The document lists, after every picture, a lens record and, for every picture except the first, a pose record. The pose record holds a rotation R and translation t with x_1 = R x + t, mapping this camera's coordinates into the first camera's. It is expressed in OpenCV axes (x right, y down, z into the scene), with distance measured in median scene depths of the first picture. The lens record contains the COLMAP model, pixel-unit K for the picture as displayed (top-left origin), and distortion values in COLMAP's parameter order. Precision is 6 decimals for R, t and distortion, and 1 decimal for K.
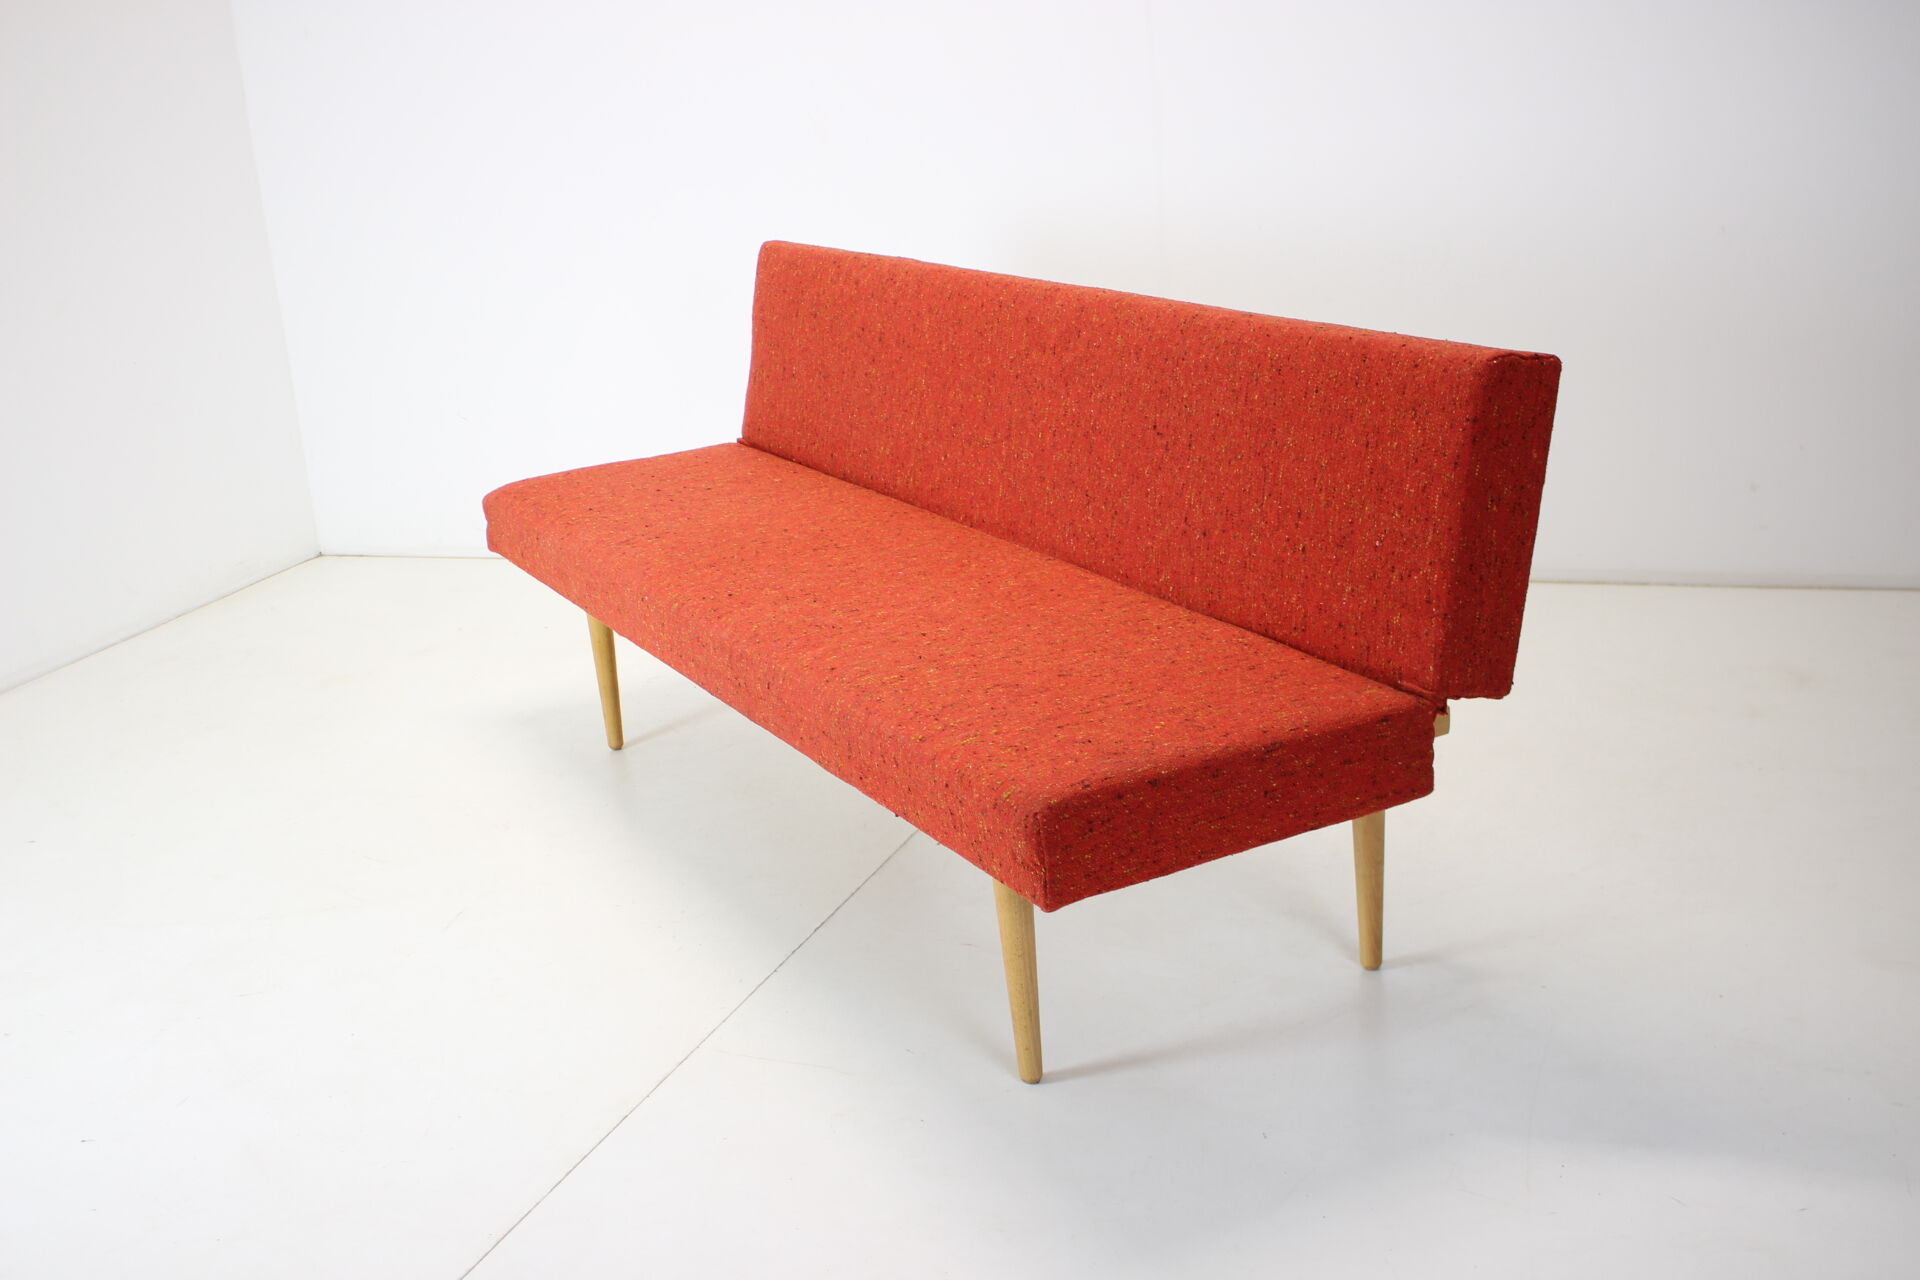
lens RADIAL K [[2158.8, 0, 960.0], [0, 2158.8, 640.0], [0, 0, 1]] dist [-0.128953, -0.000101]
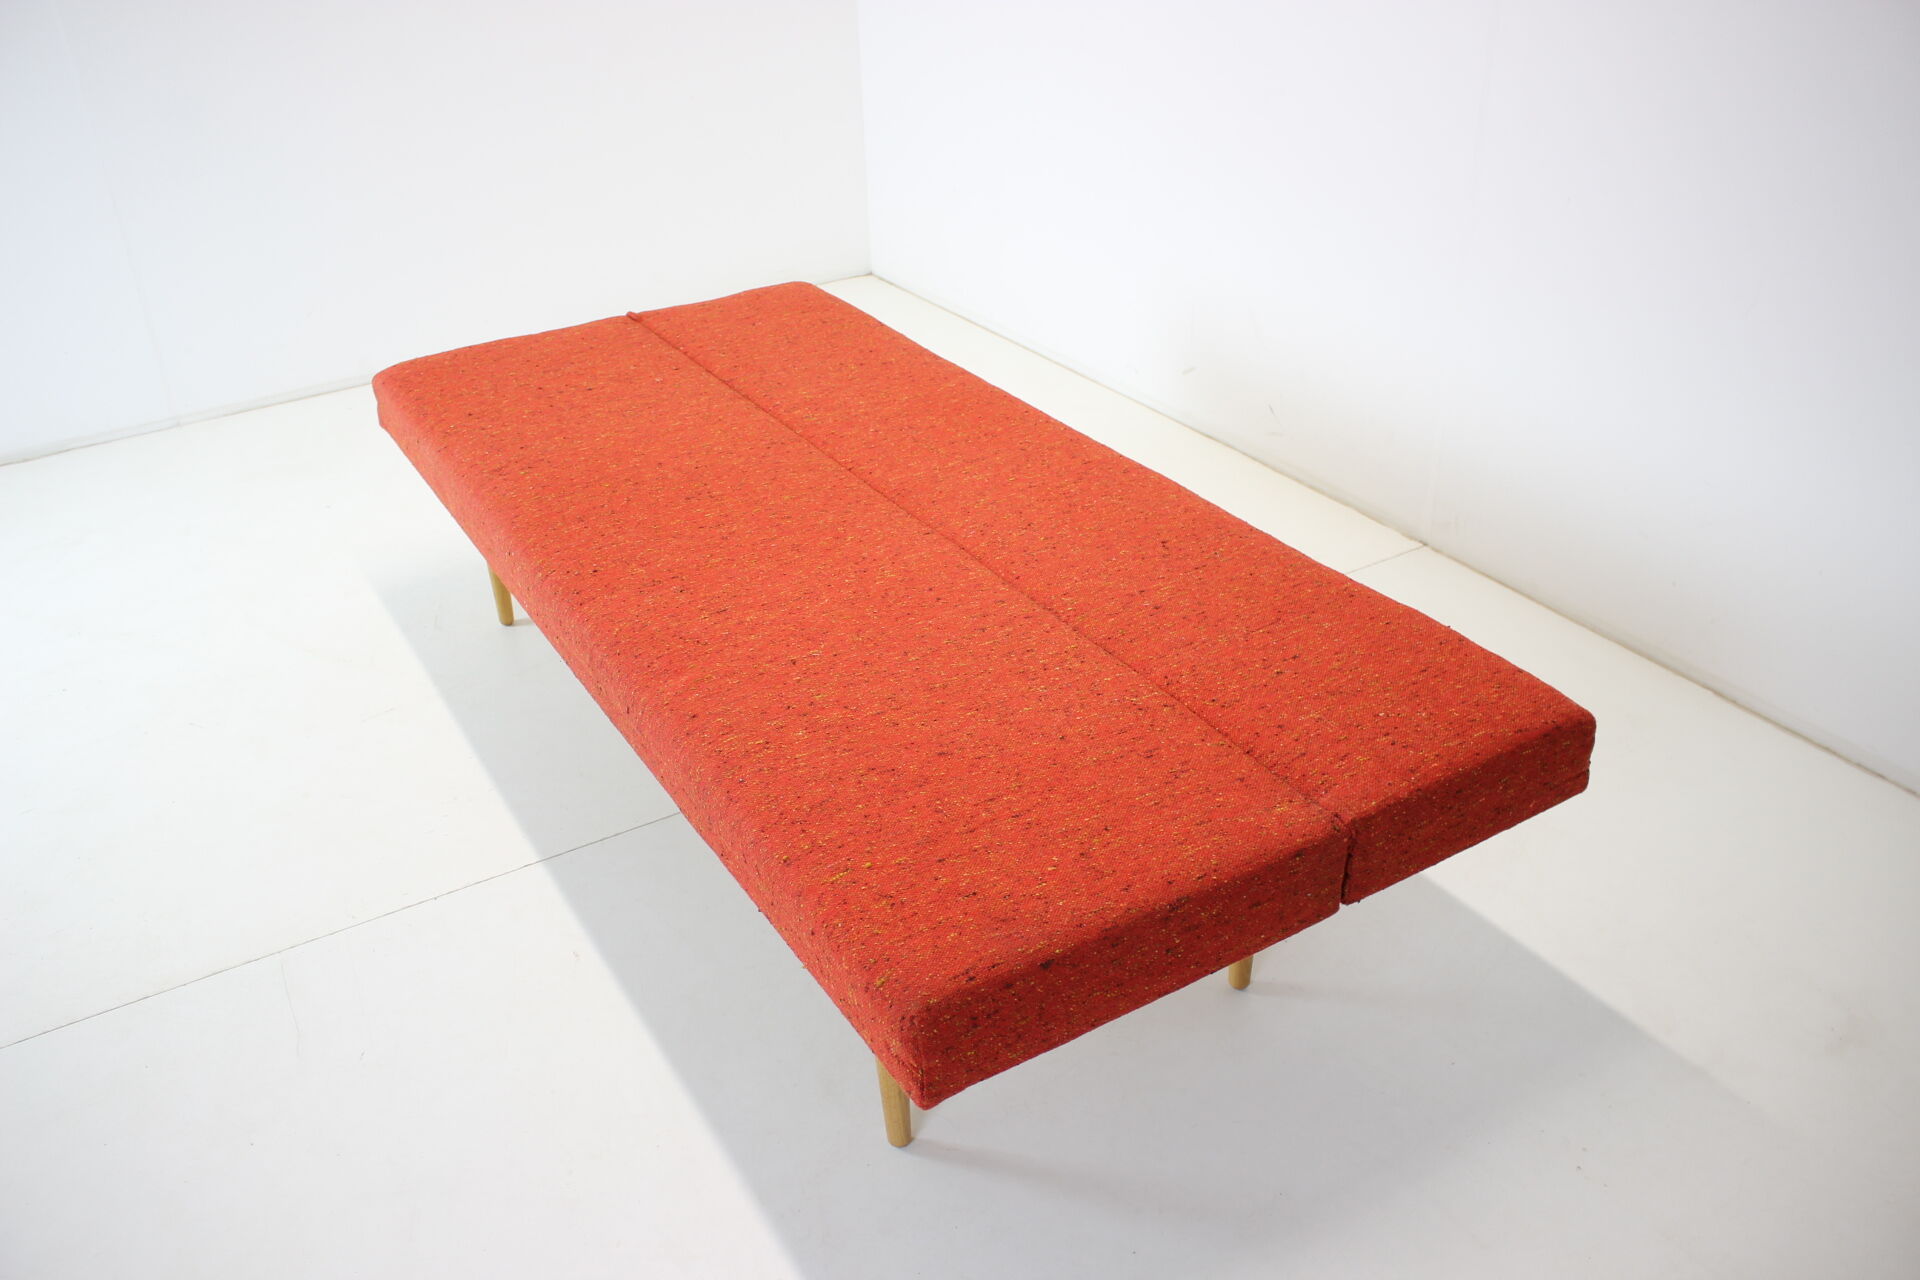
lens RADIAL K [[1600.2, 0, 960.0], [0, 1600.2, 640.0], [0, 0, 1]] dist [-0.151107, 0.105459]
pose [[0.997002, 0.015879, 0.075723, 0.002578], [-0.032287, 0.974810, 0.220690, -0.177986], [-0.070311, -0.222473, 0.972400, 0.345408]]
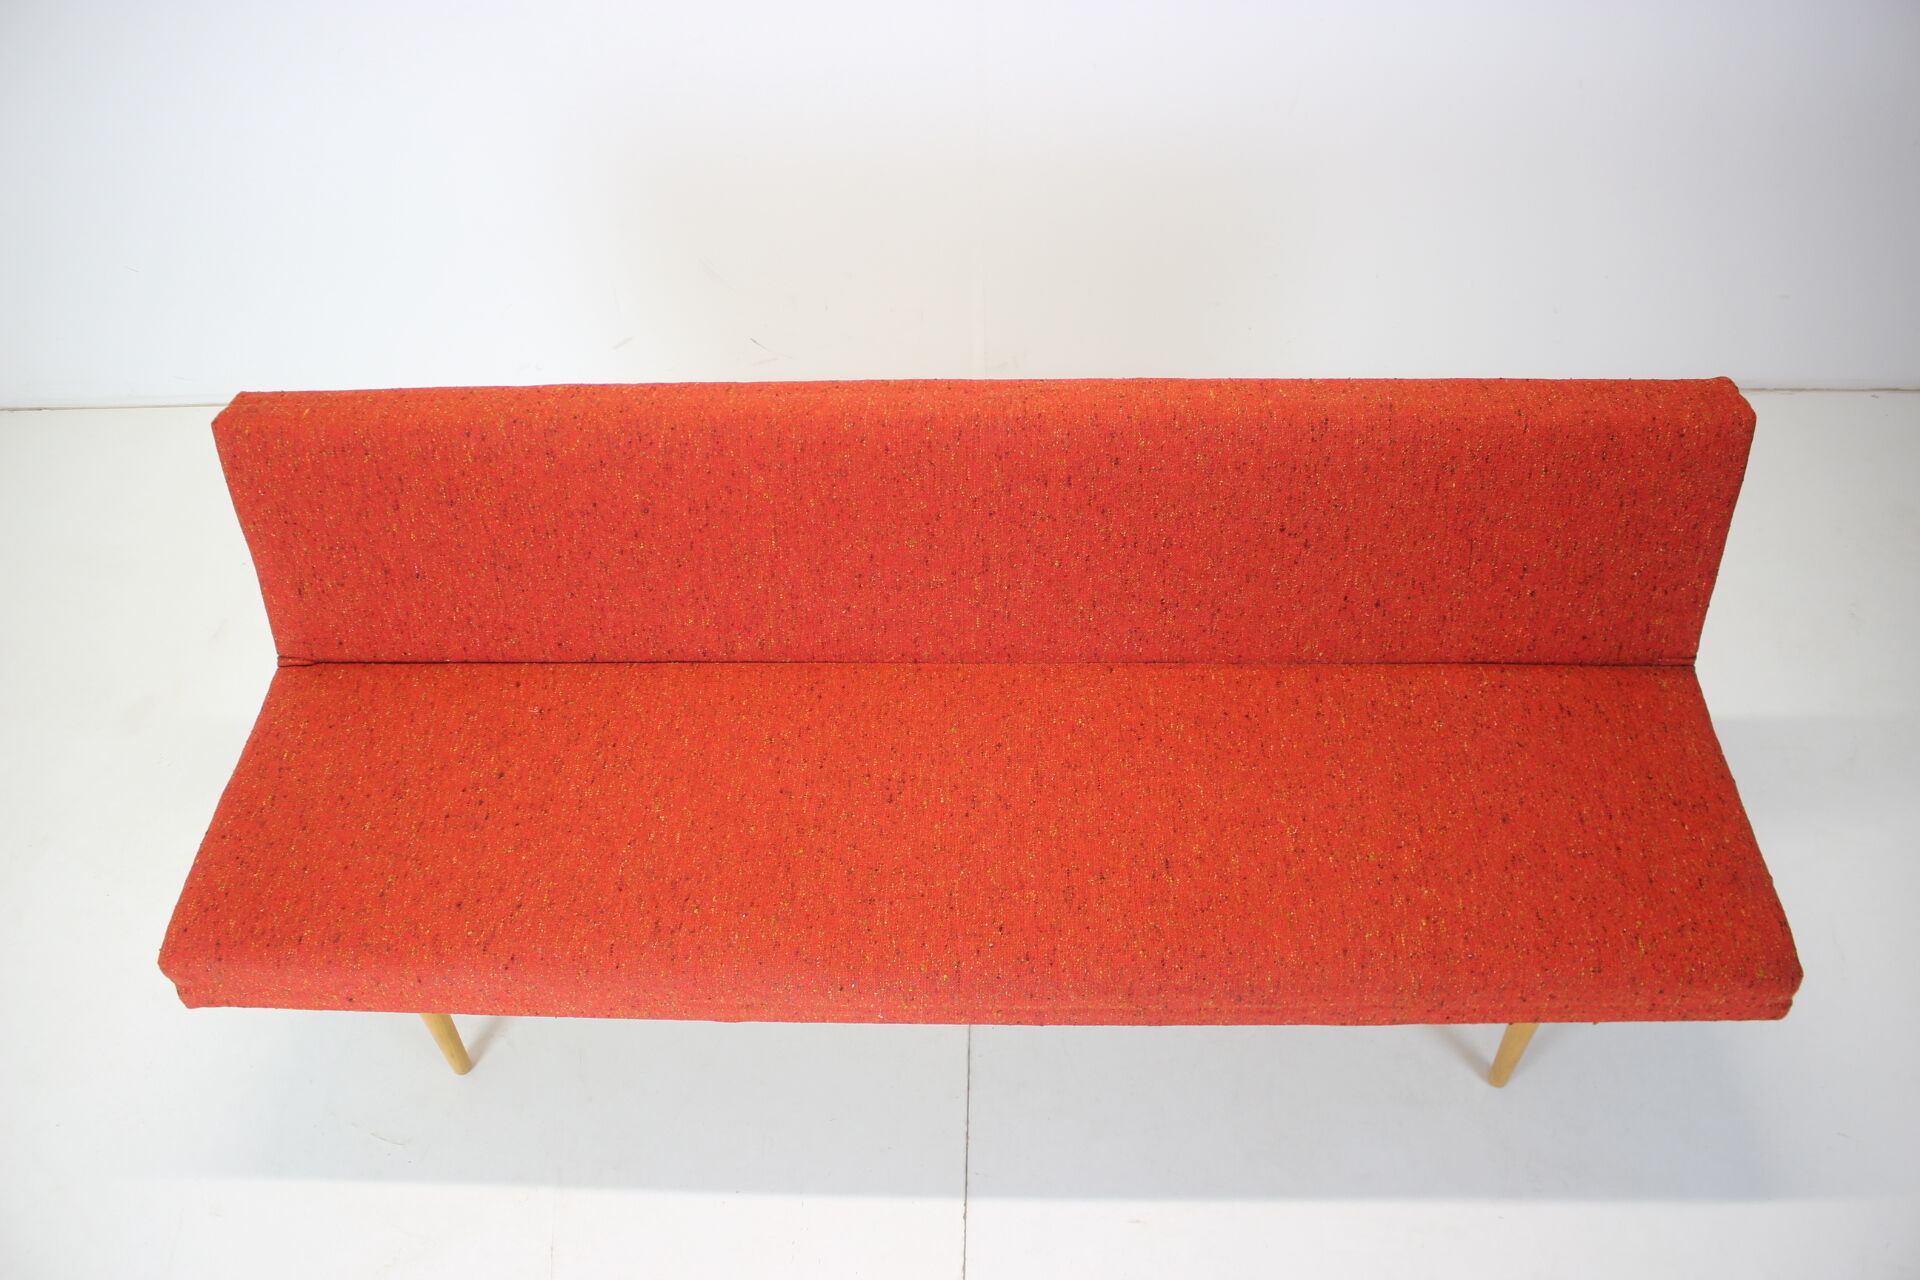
lens RADIAL K [[1600.2, 0, 960.0], [0, 1600.2, 640.0], [0, 0, 1]] dist [-0.151107, 0.105459]
pose [[0.494485, -0.579794, 0.647552, -0.534668], [0.242989, 0.807517, 0.537469, -0.535976], [-0.834530, -0.108423, 0.540189, 0.796744]]
